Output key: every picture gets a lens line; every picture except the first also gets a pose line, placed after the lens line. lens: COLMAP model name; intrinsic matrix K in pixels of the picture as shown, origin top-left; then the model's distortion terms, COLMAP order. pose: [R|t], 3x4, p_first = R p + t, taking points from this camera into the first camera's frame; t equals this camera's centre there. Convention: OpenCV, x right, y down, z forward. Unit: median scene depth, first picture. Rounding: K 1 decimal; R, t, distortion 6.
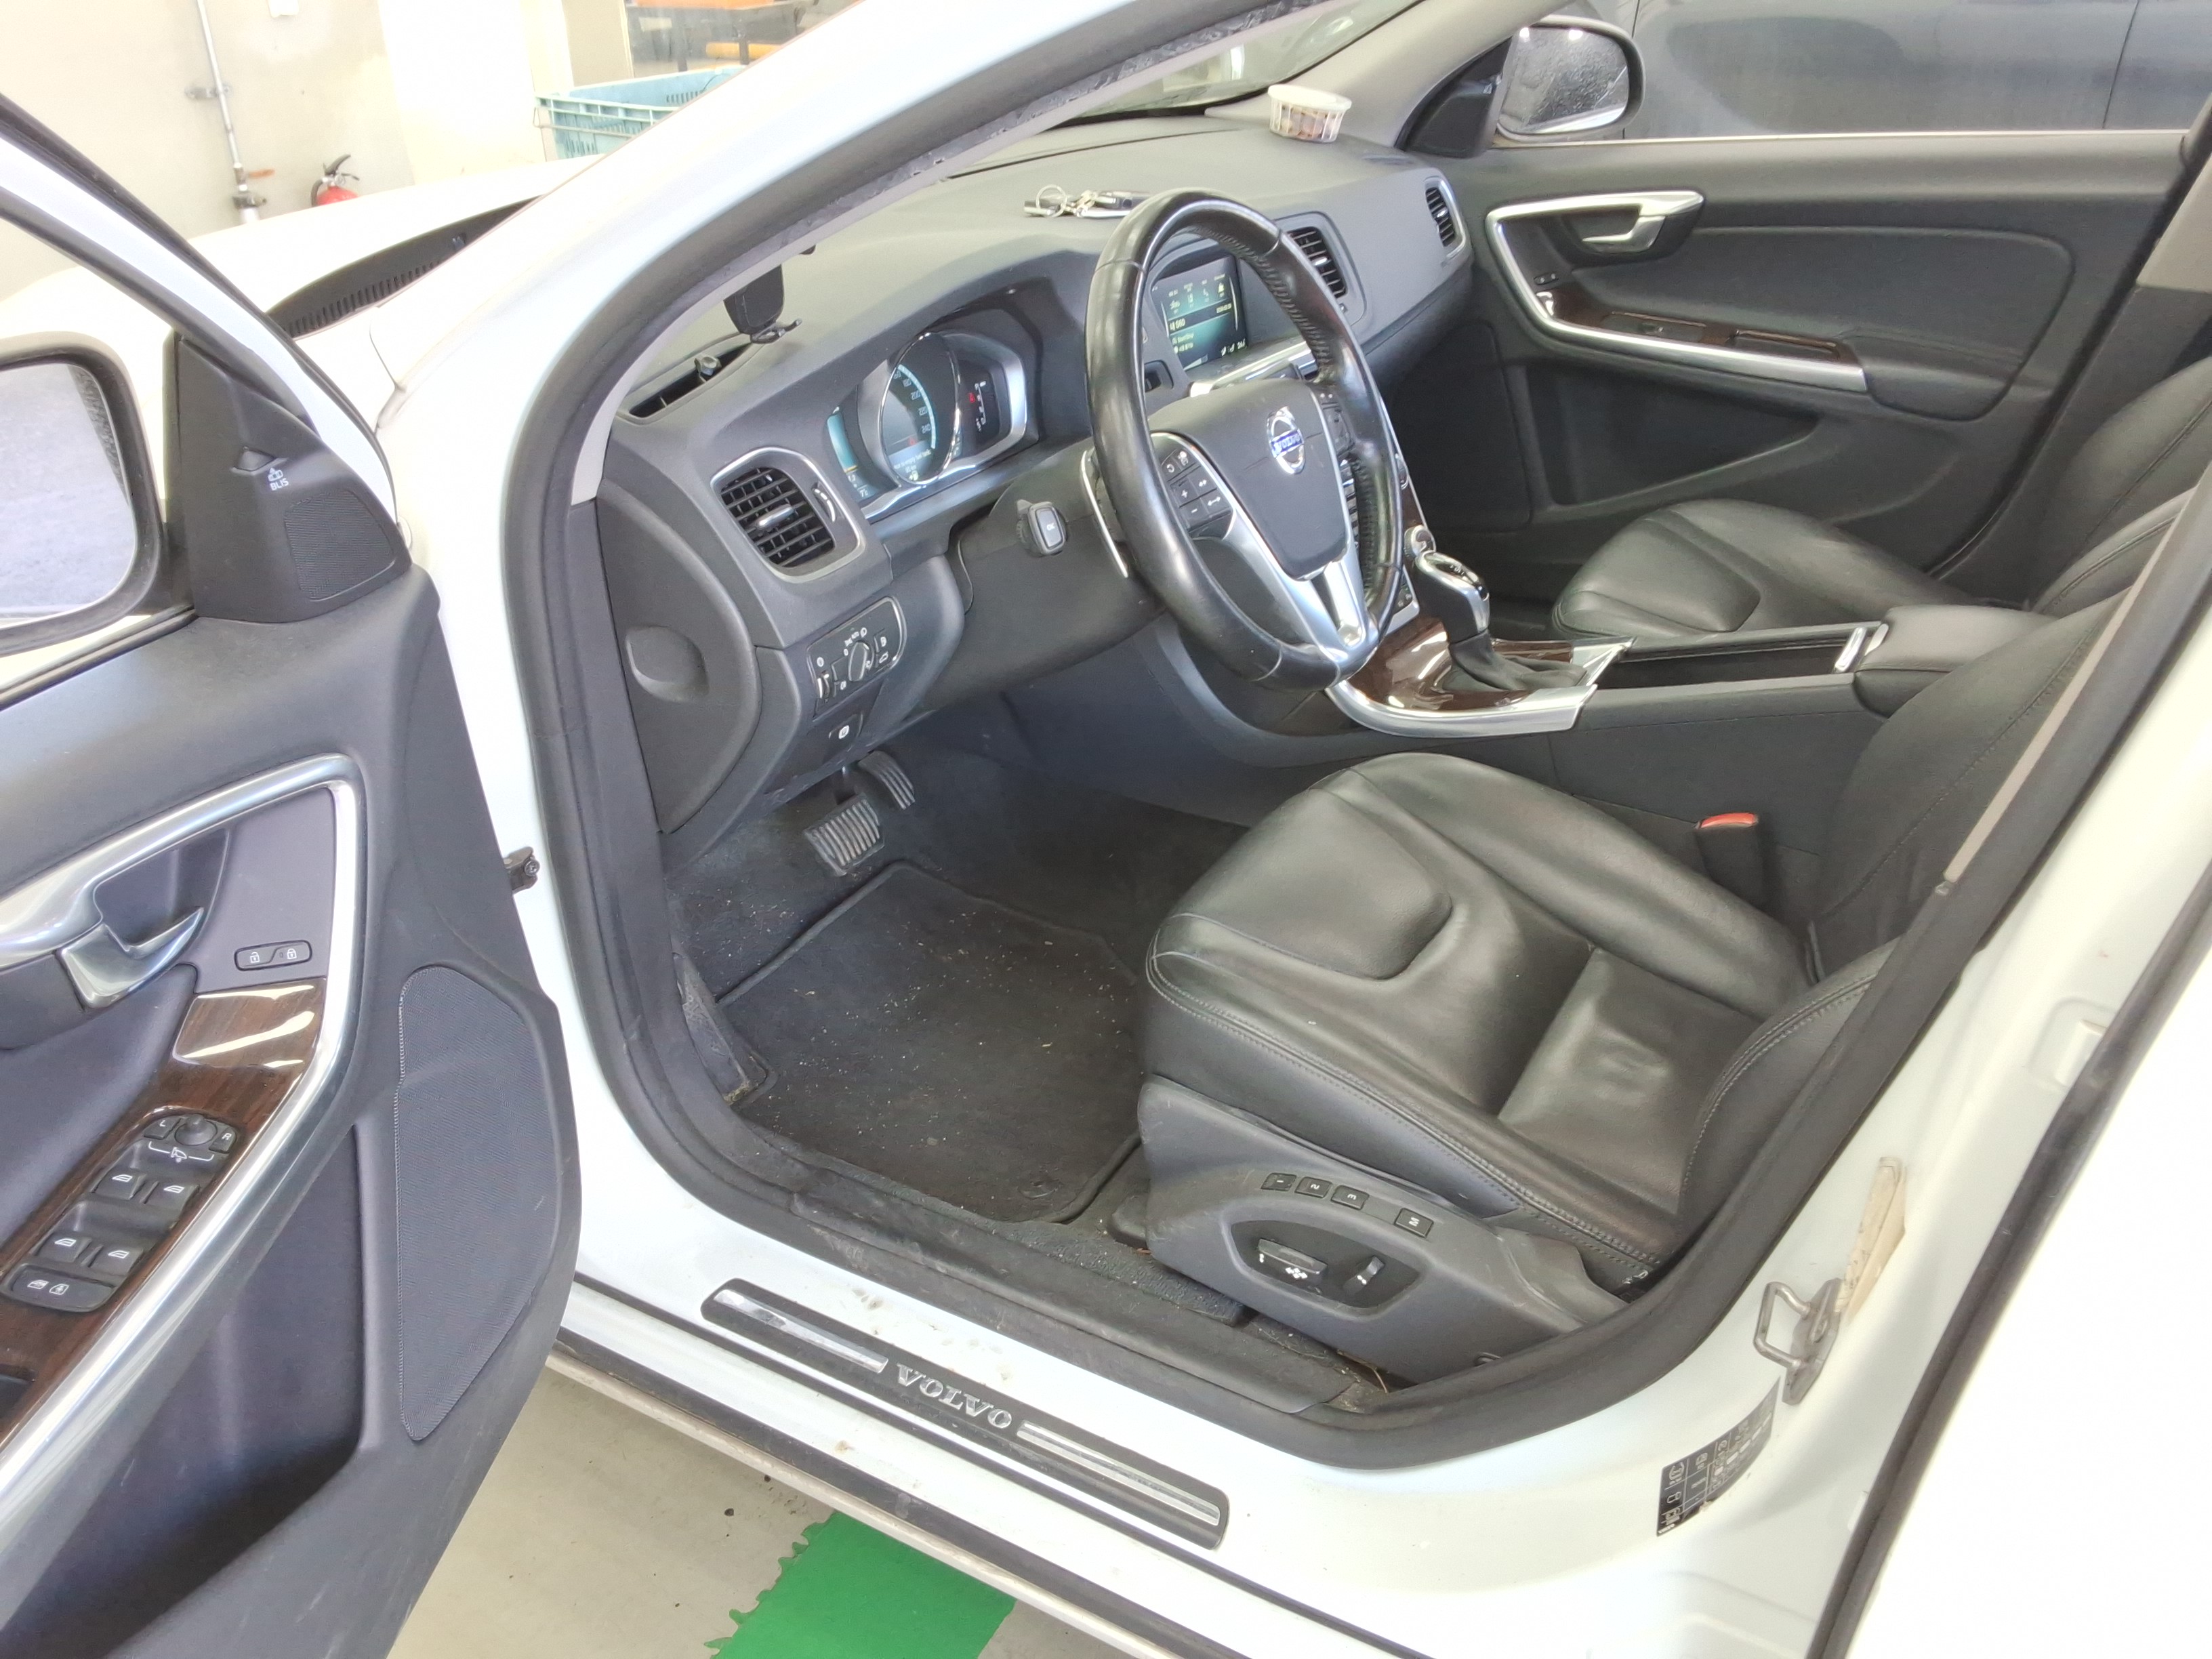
lens RADIAL K [[1775.2, 0, 1116.8], [0, 1775.2, 823.8], [0, 0, 1]] dist [0.129717, -0.178518]
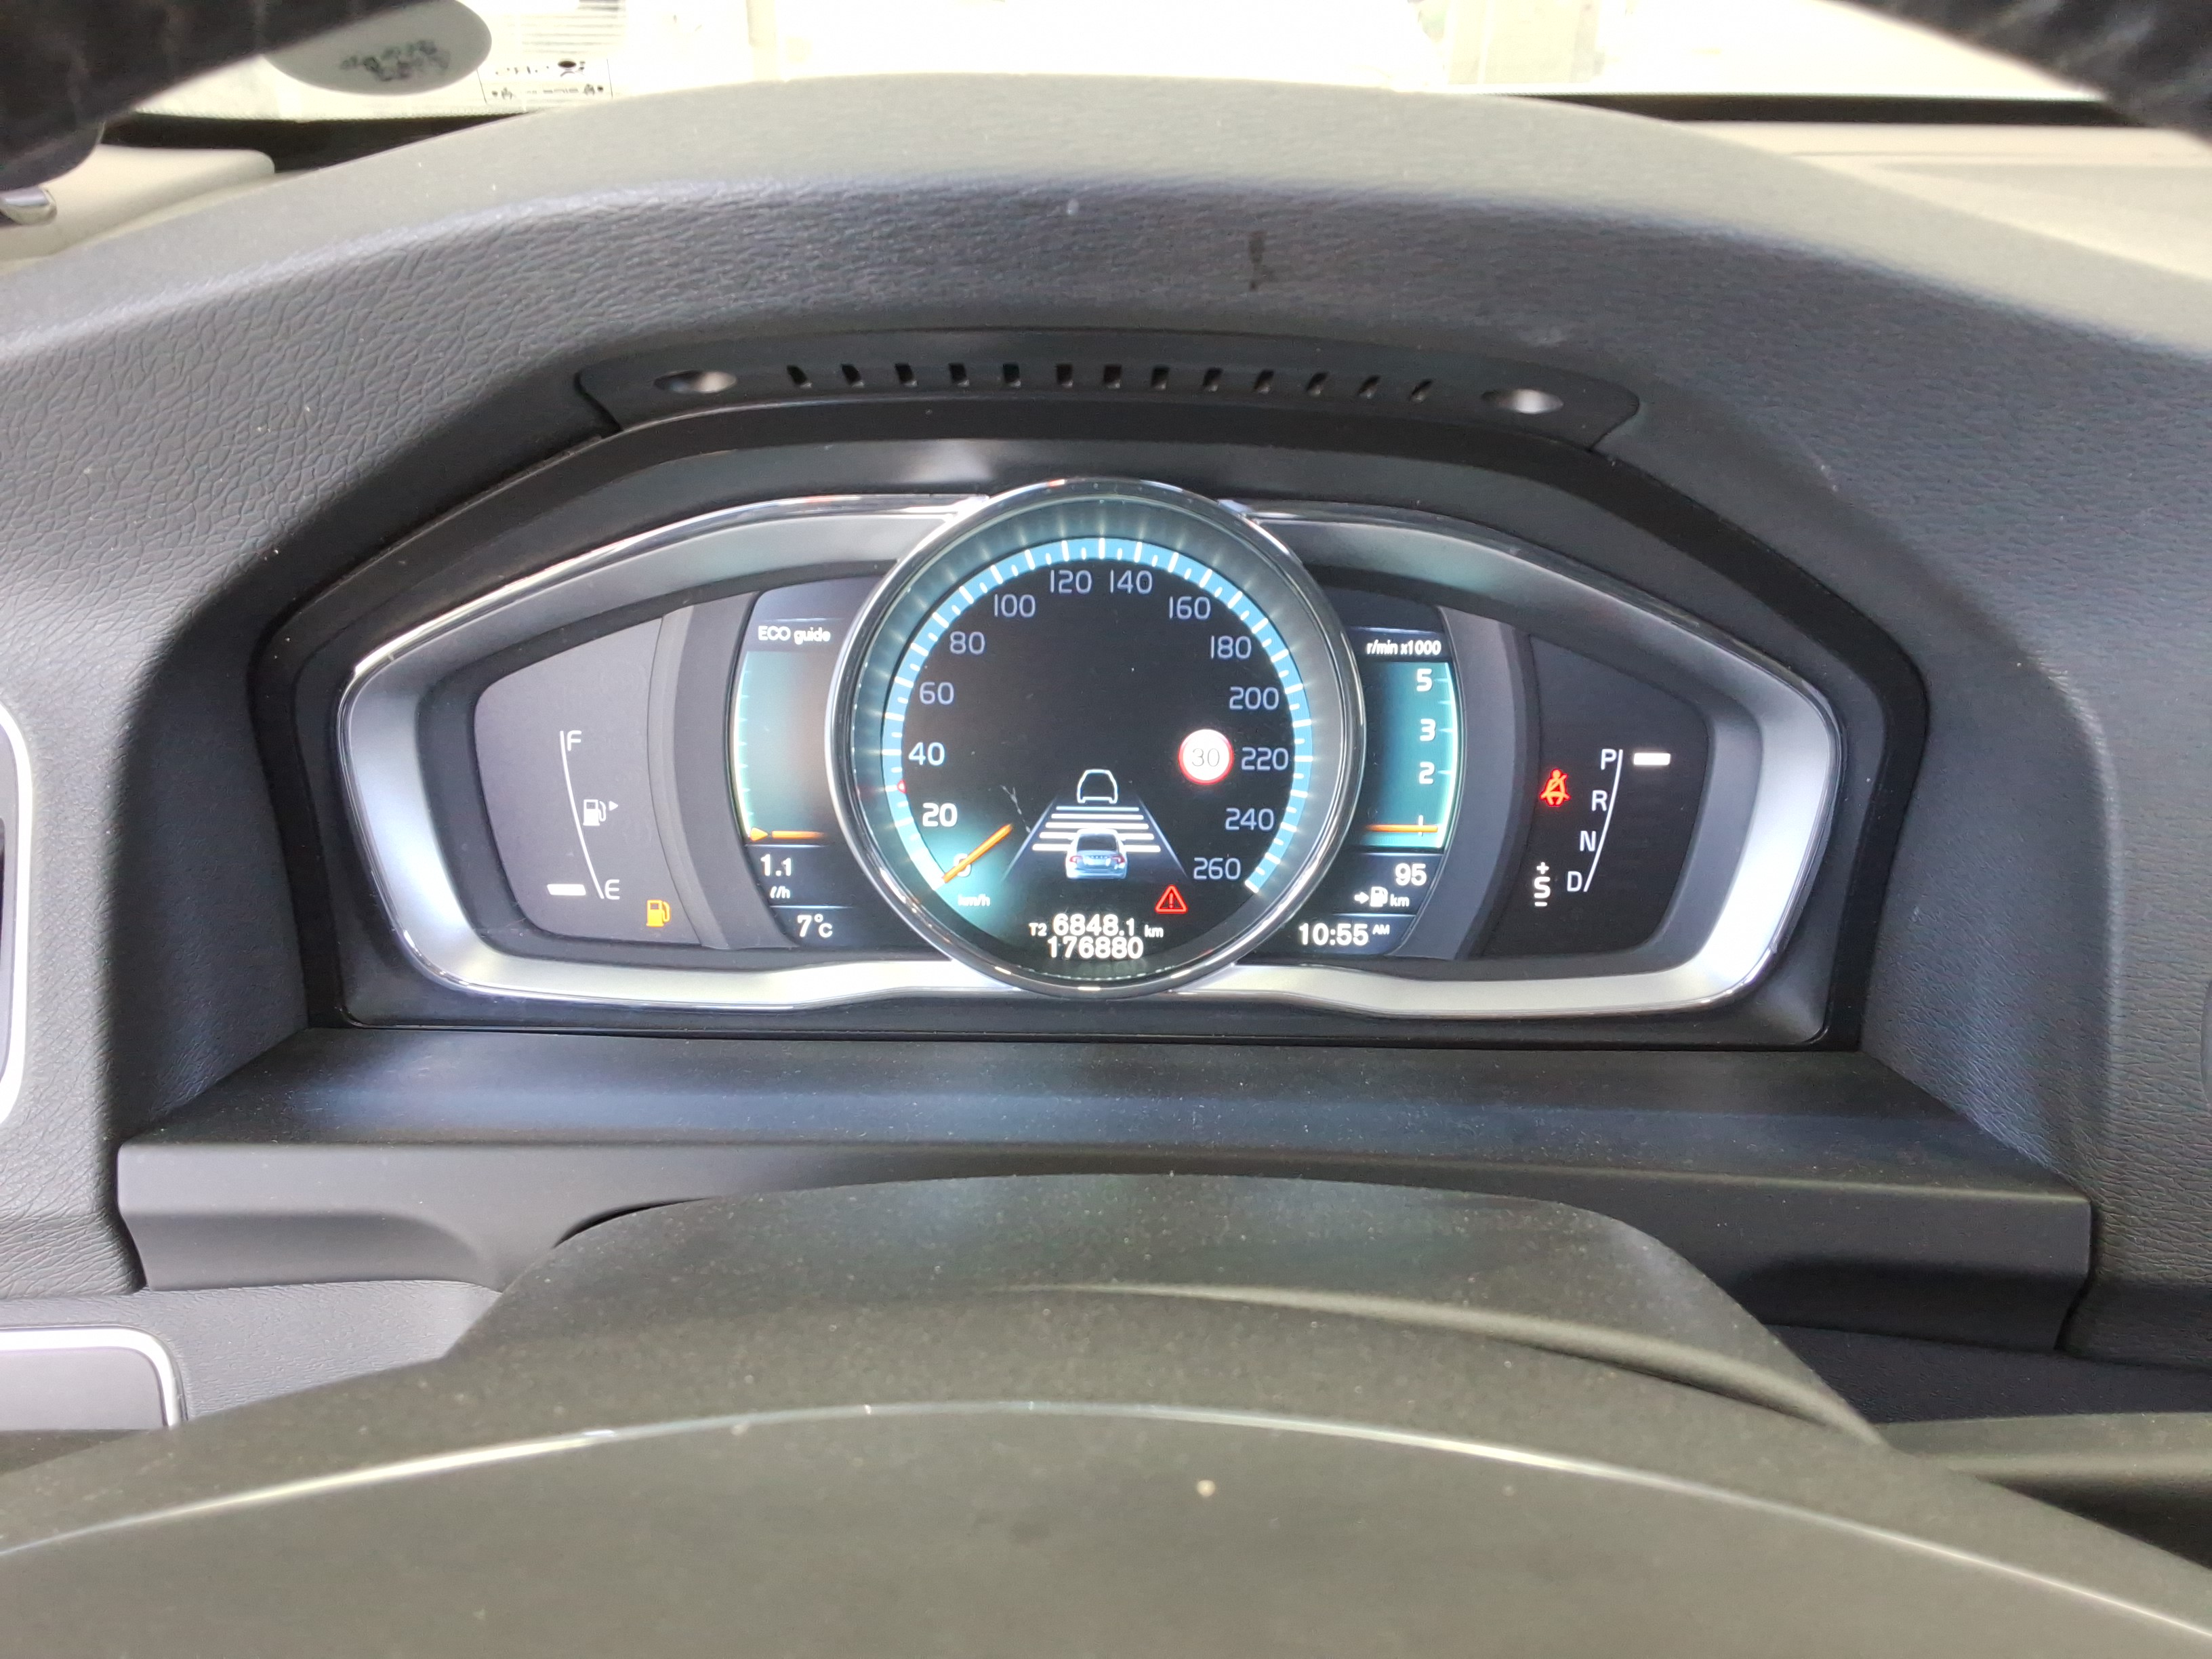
lens RADIAL K [[1775.2, 0, 1116.8], [0, 1775.2, 823.8], [0, 0, 1]] dist [0.129717, -0.178518]
pose [[0.506037, 0.393155, -0.767695, 0.095703], [-0.435887, 0.884614, 0.165711, -0.257101], [0.744264, 0.250773, 0.619019, 0.811728]]
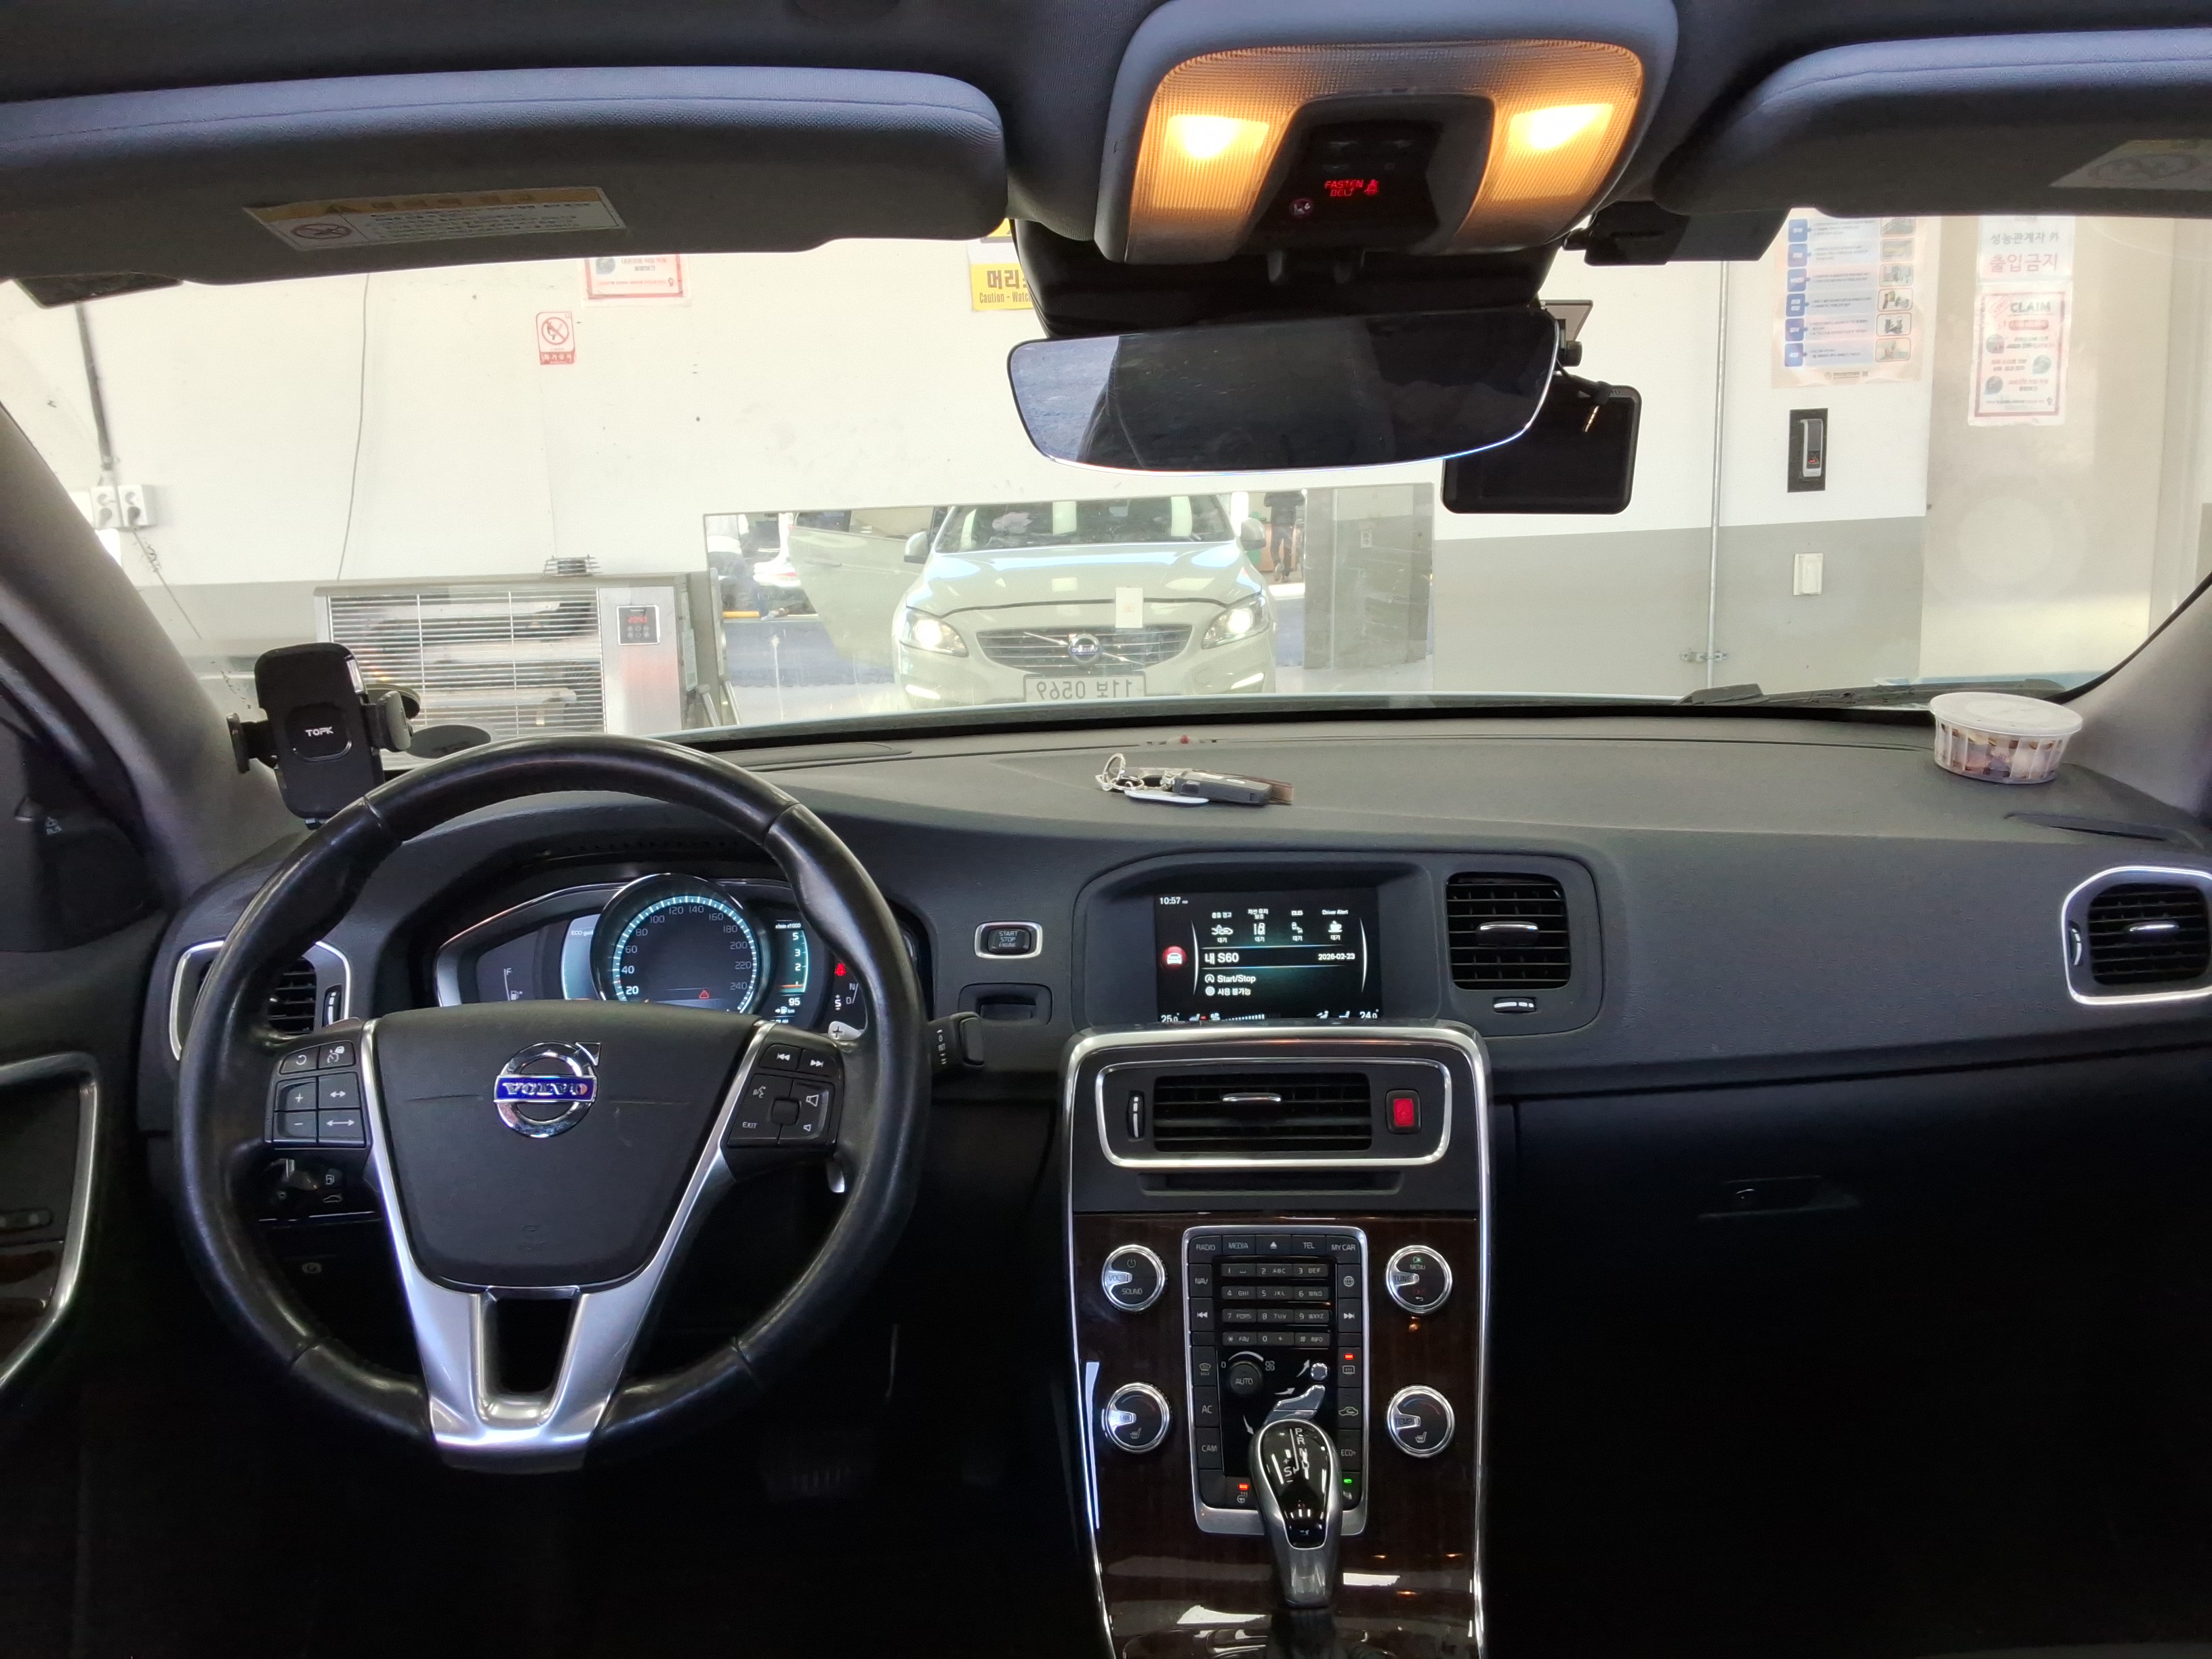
lens RADIAL K [[1775.2, 0, 1116.8], [0, 1775.2, 823.8], [0, 0, 1]] dist [0.129717, -0.178518]
pose [[0.532150, 0.153821, -0.832559, 0.664369], [-0.385772, 0.919399, -0.076710, -0.294054], [0.753655, 0.362000, 0.548599, 0.648731]]
